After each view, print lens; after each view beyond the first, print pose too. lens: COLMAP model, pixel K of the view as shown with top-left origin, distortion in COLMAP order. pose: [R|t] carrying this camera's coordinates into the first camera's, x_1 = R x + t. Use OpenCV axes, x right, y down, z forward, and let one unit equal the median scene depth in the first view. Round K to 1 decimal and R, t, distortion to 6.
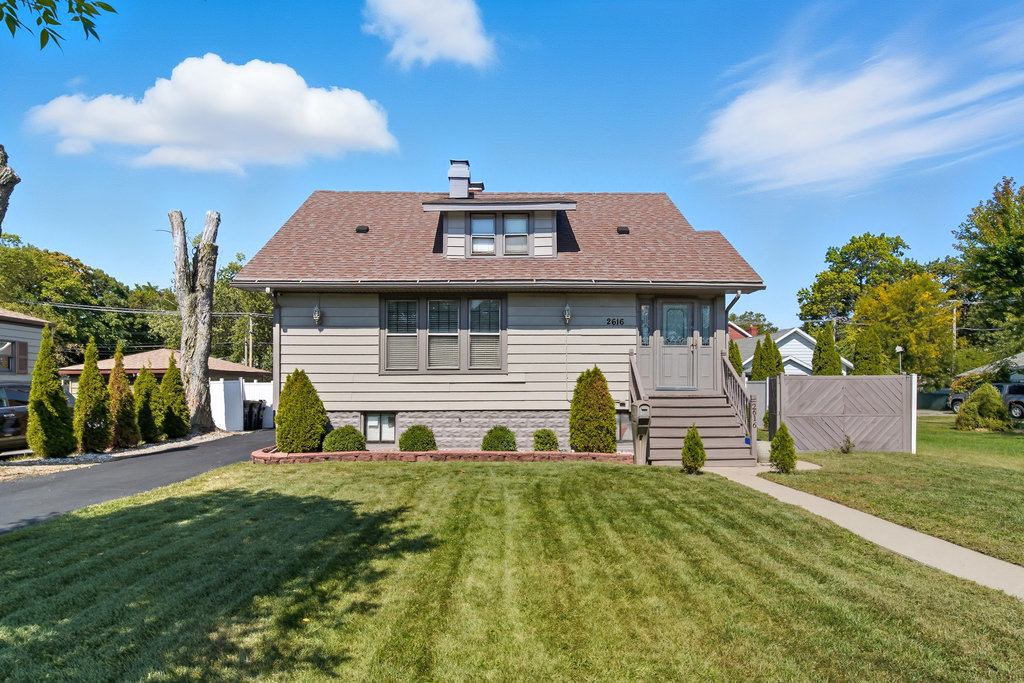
lens RADIAL K [[631.2, 0, 512.1], [0, 631.2, 340.5], [0, 0, 1]] dist [-0.004487, -0.001539]
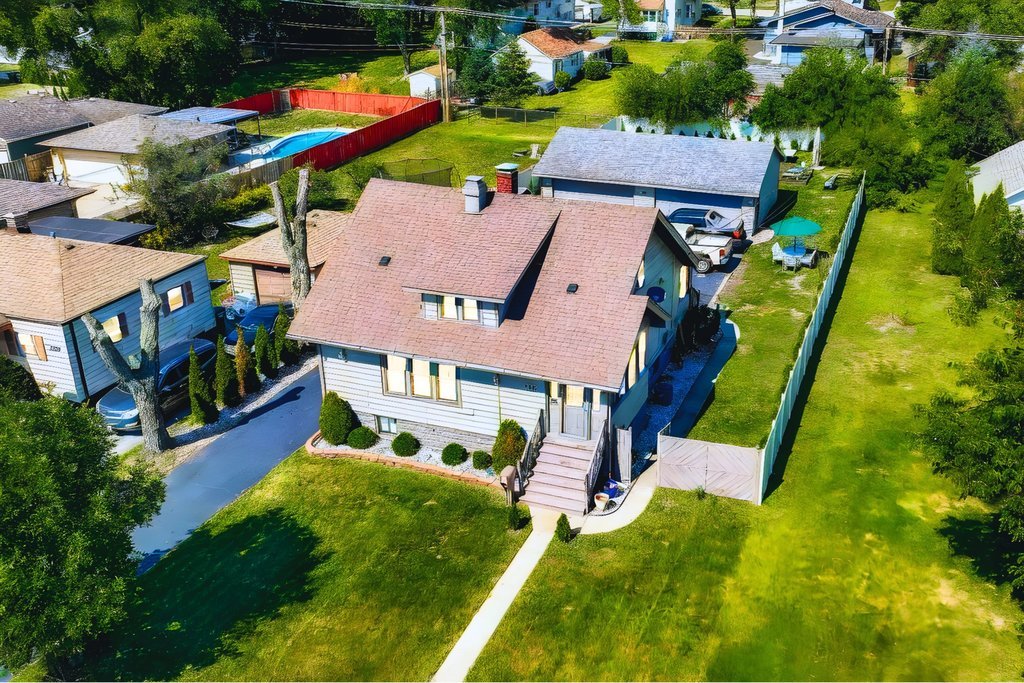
lens RADIAL K [[1000.6, 0, 600.0], [0, 1000.6, 309.3], [0, 0, 1]] dist [0.000415, 0.000000]
pose [[0.942471, 0.123556, -0.310617, 0.955711], [0.022616, 0.903492, 0.428008, -1.099202], [0.333523, -0.410410, 0.848720, -0.717885]]
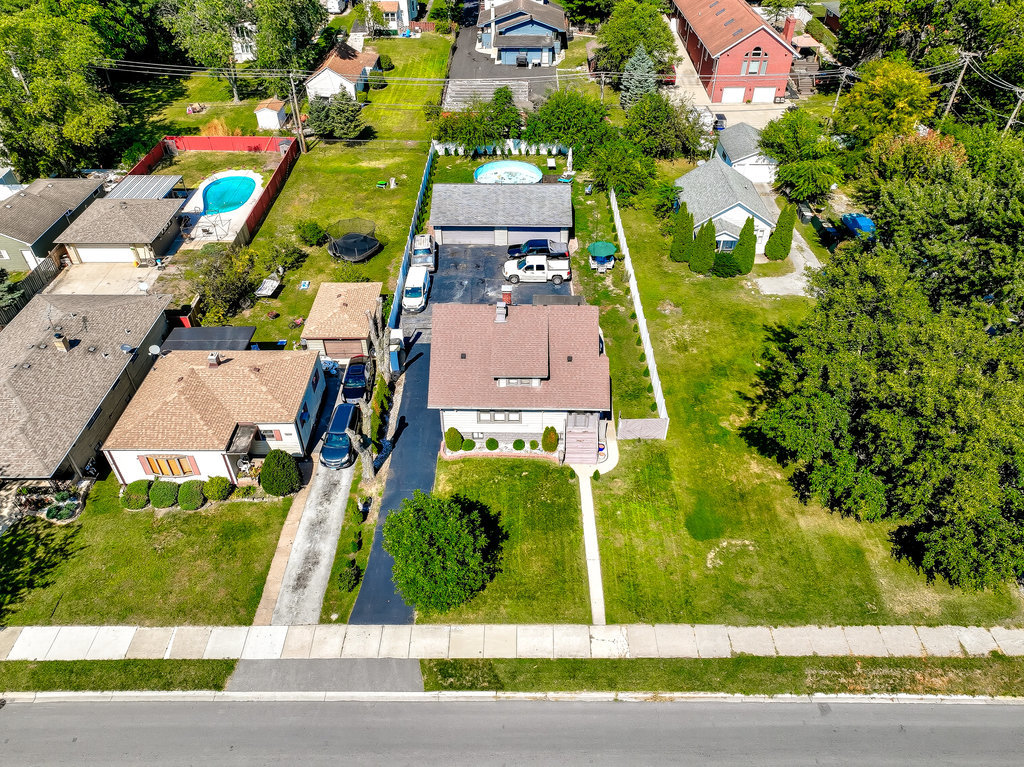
lens RADIAL K [[736.9, 0, 514.5], [0, 736.9, 386.7], [0, 0, 1]] dist [0.009347, 0.003452]
pose [[0.999879, 0.005557, -0.014558, 0.010387], [0.005974, 0.726151, 0.687509, -2.376057], [0.014391, -0.687513, 0.726030, -1.331746]]
